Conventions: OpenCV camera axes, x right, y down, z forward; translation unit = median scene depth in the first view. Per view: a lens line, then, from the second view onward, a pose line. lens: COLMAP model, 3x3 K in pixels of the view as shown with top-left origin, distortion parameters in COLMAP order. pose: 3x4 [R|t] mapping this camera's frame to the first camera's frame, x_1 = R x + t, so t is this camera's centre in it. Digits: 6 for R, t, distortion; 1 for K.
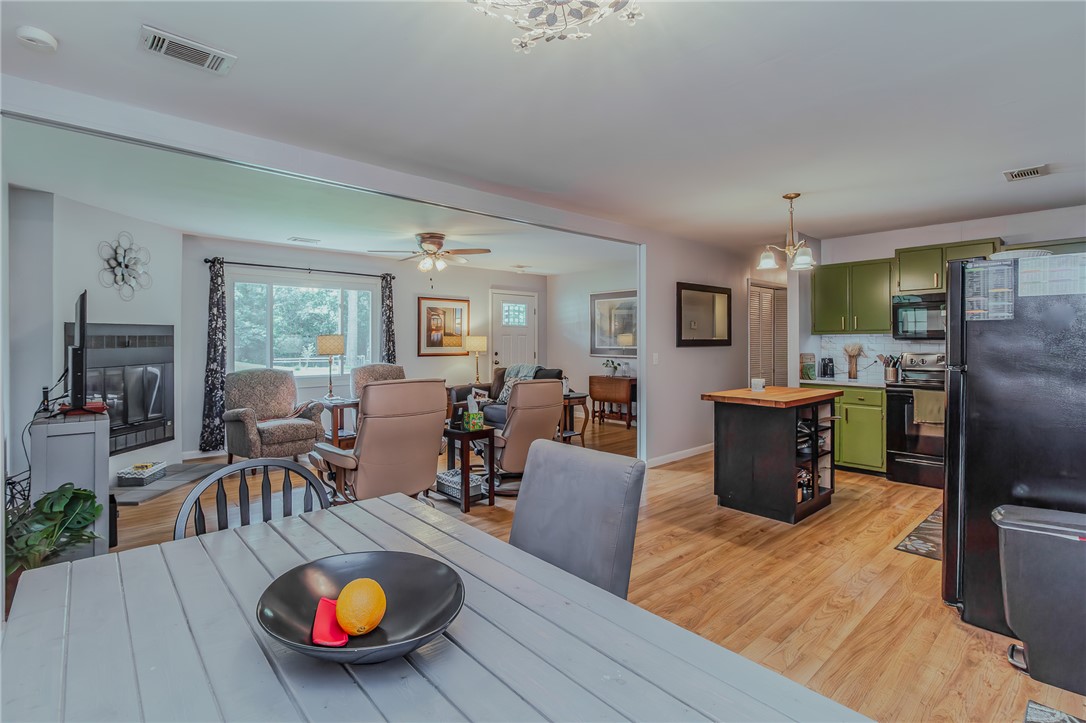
lens RADIAL K [[508.7, 0, 525.9], [0, 508.7, 346.1], [0, 0, 1]] dist [0.004419, -0.001670]
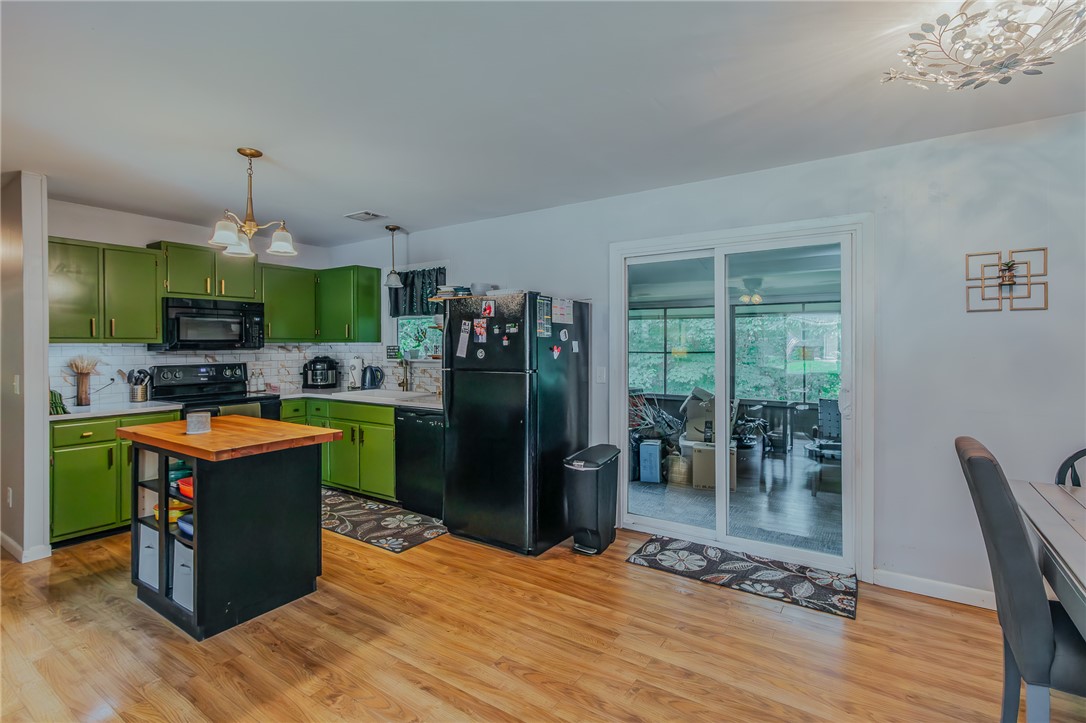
lens RADIAL K [[508.7, 0, 533.1], [0, 508.7, 349.1], [0, 0, 1]] dist [0.004419, -0.001670]
pose [[-0.246122, -0.003415, 0.969233, -0.206487], [0.013427, 0.999886, 0.006933, -0.011678], [-0.969146, 0.014720, -0.246048, 0.593482]]
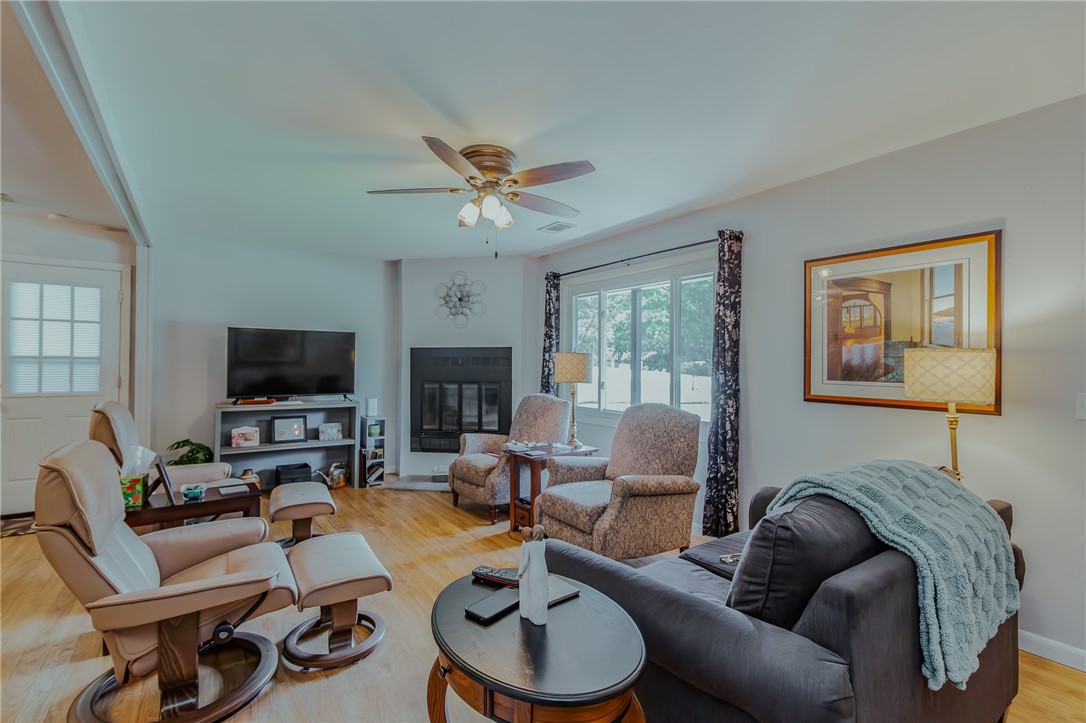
lens RADIAL K [[508.7, 0, 543.6], [0, 508.7, 352.2], [0, 0, 1]] dist [0.004419, -0.001670]
pose [[-0.125565, -0.022996, -0.991819, 0.333874], [-0.021991, 0.999550, -0.020391, -0.009838], [0.991842, 0.019251, -0.126014, 1.178643]]
